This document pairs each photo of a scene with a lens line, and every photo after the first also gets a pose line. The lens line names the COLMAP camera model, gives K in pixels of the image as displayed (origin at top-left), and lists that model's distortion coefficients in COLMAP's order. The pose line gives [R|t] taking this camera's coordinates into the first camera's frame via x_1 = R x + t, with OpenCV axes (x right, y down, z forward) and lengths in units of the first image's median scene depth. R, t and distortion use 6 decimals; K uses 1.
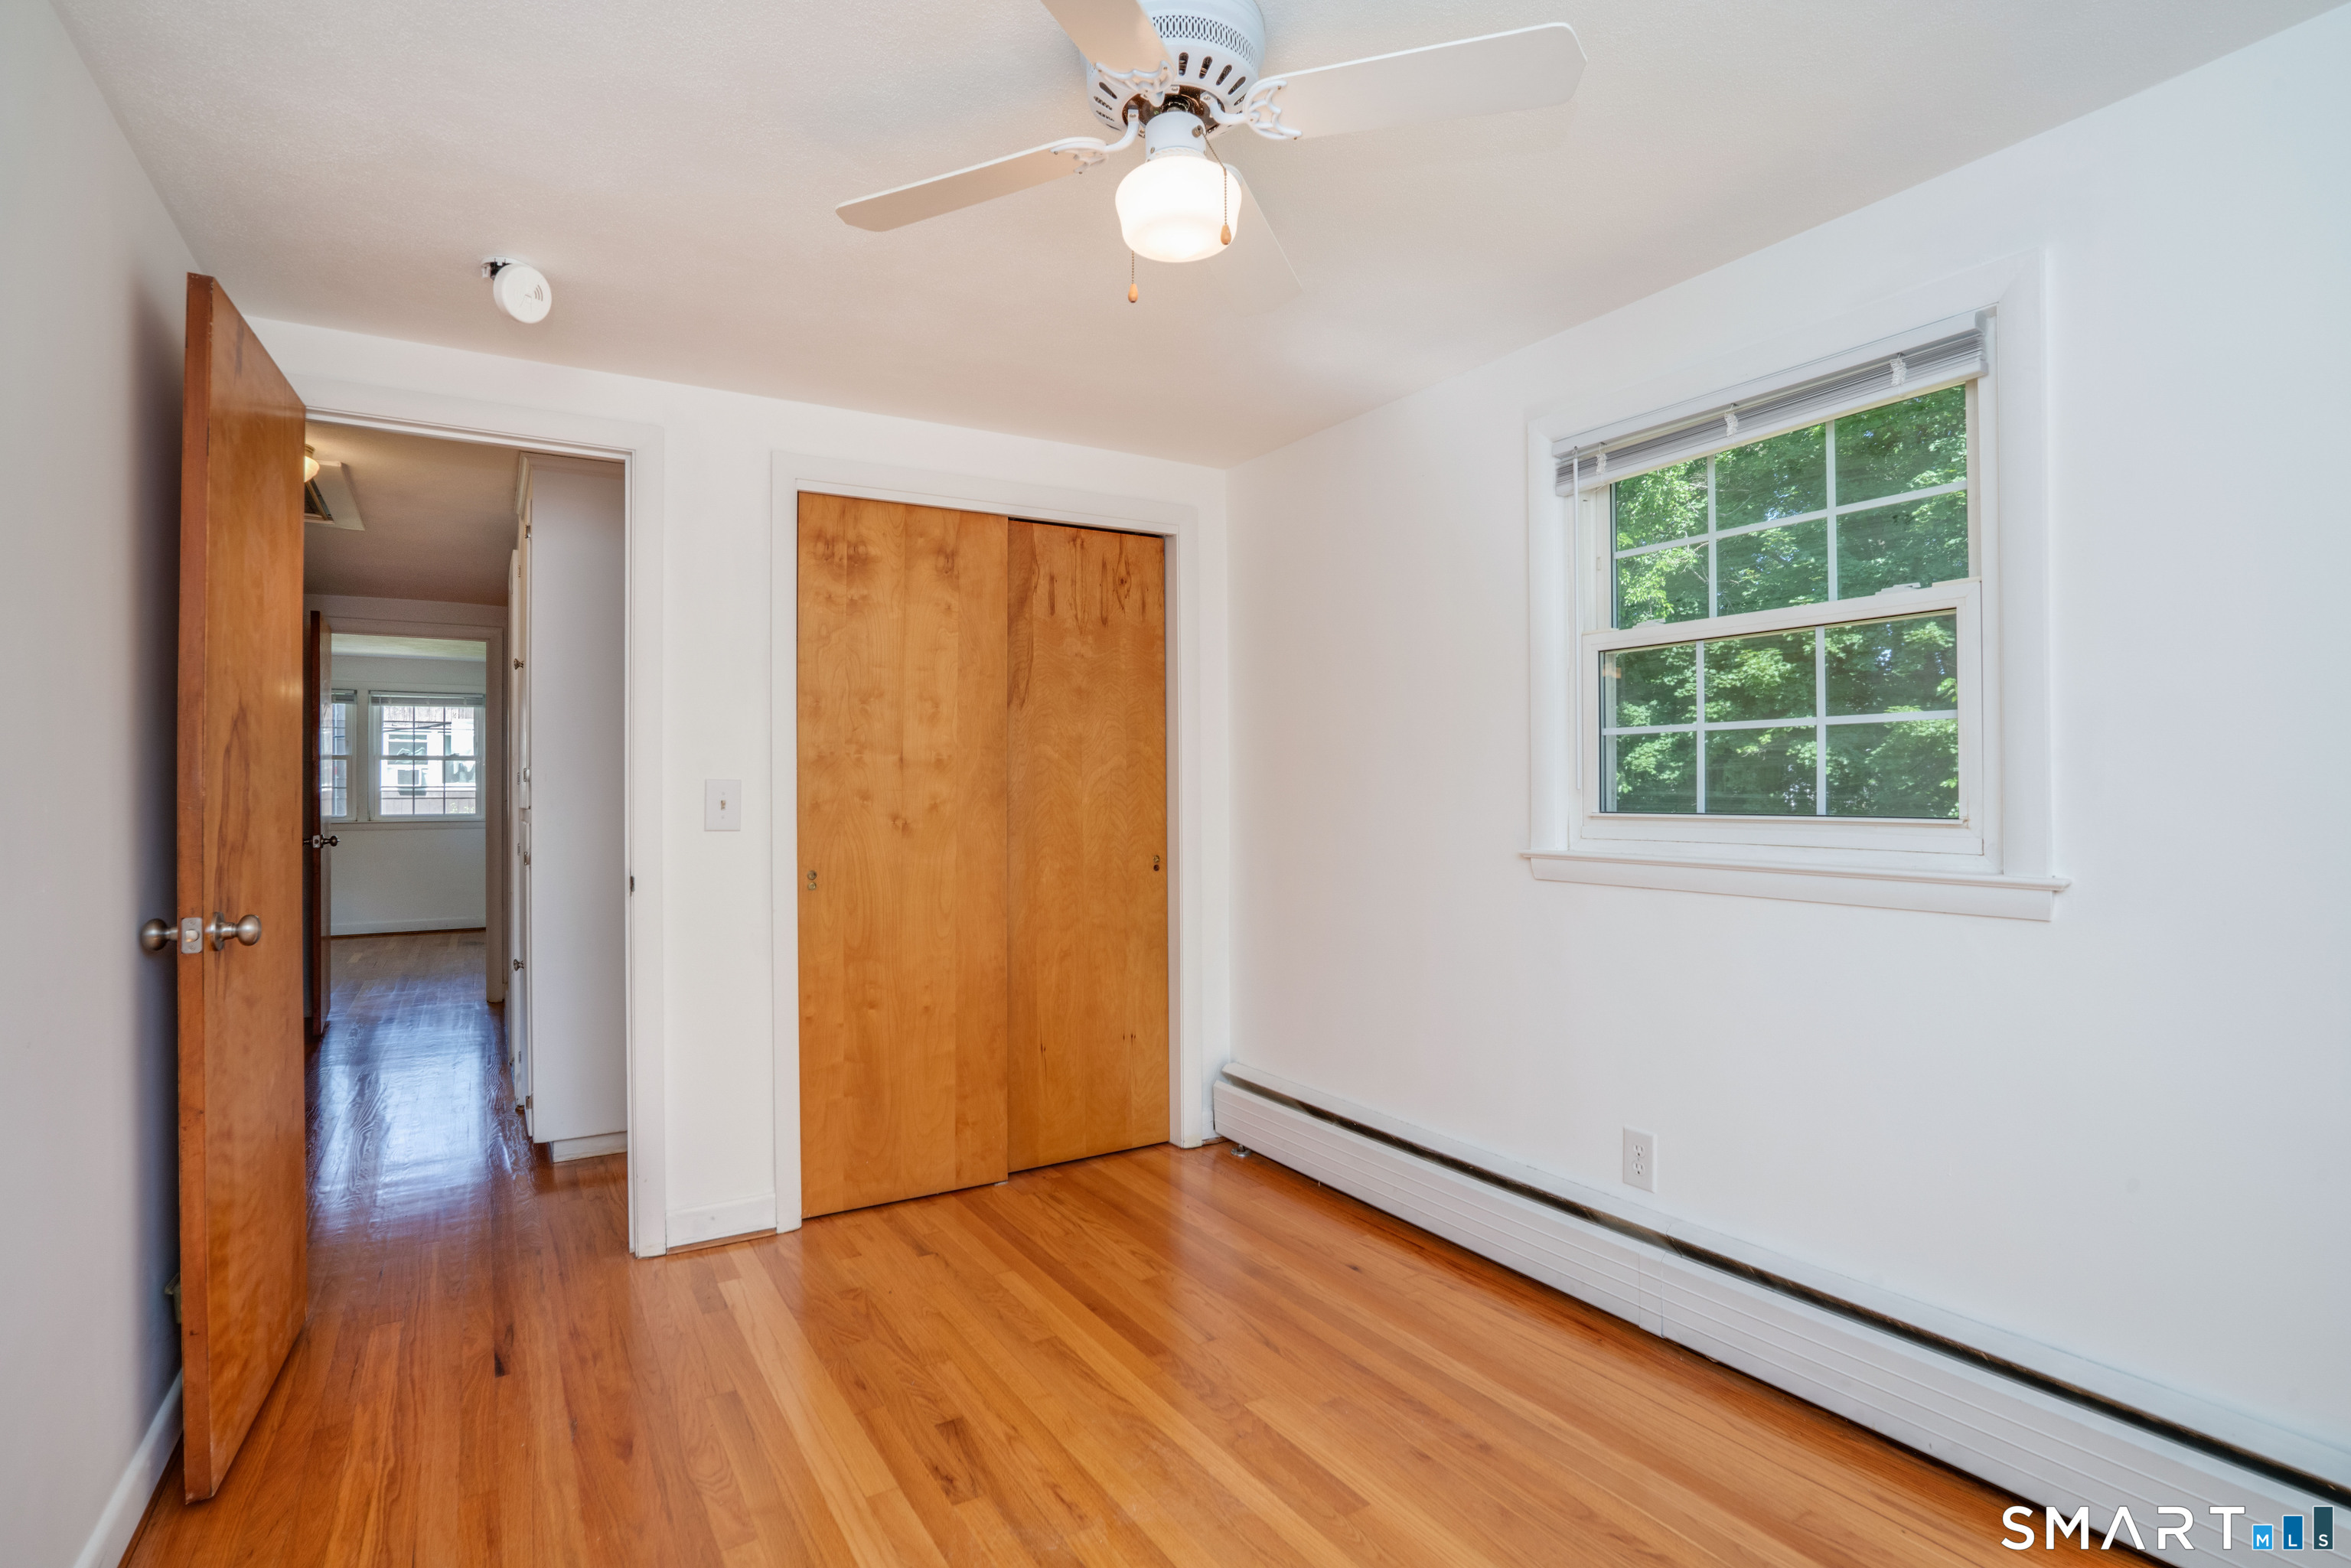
lens RADIAL K [[1097.6, 0, 1172.3], [0, 1097.6, 792.6], [0, 0, 1]] dist [-0.009015, 0.004340]
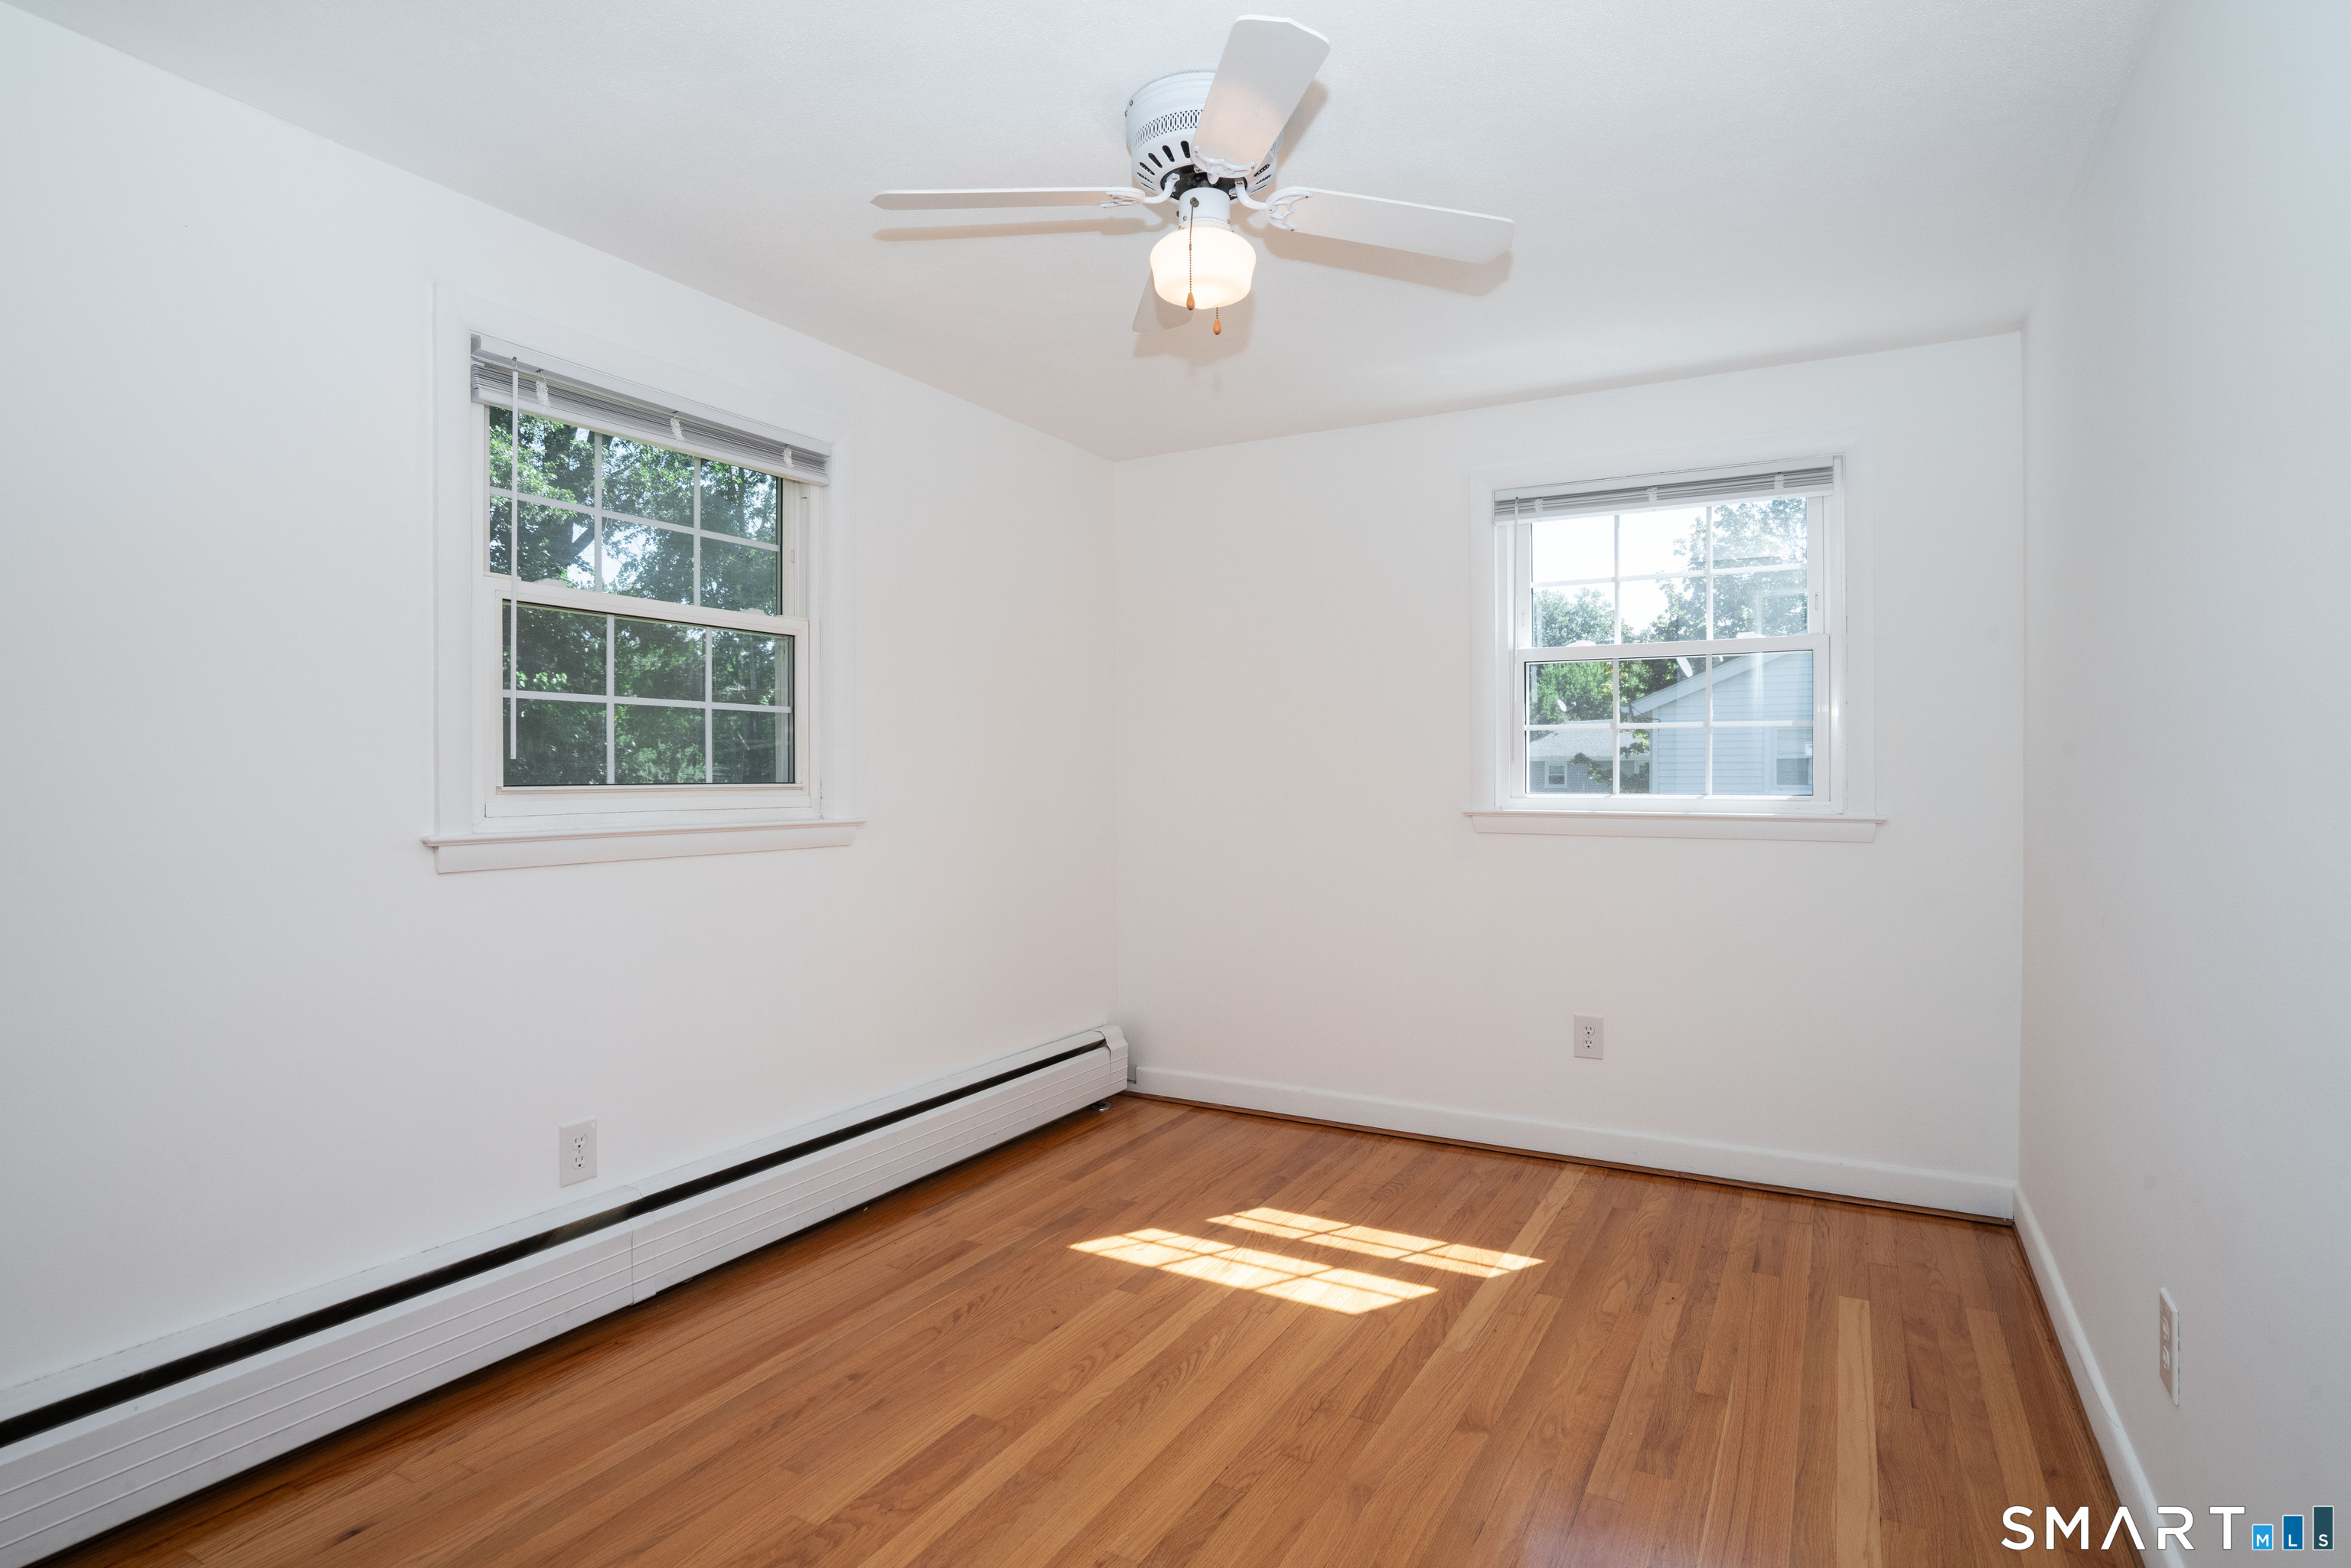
lens RADIAL K [[1214.4, 0, 1168.1], [0, 1214.4, 763.3], [0, 0, 1]] dist [-0.021314, 0.000606]
pose [[-0.459835, 0.002413, 0.888001, -0.825333], [-0.003174, 0.999985, -0.004361, 0.002906], [-0.887999, -0.004824, -0.459820, 1.161761]]
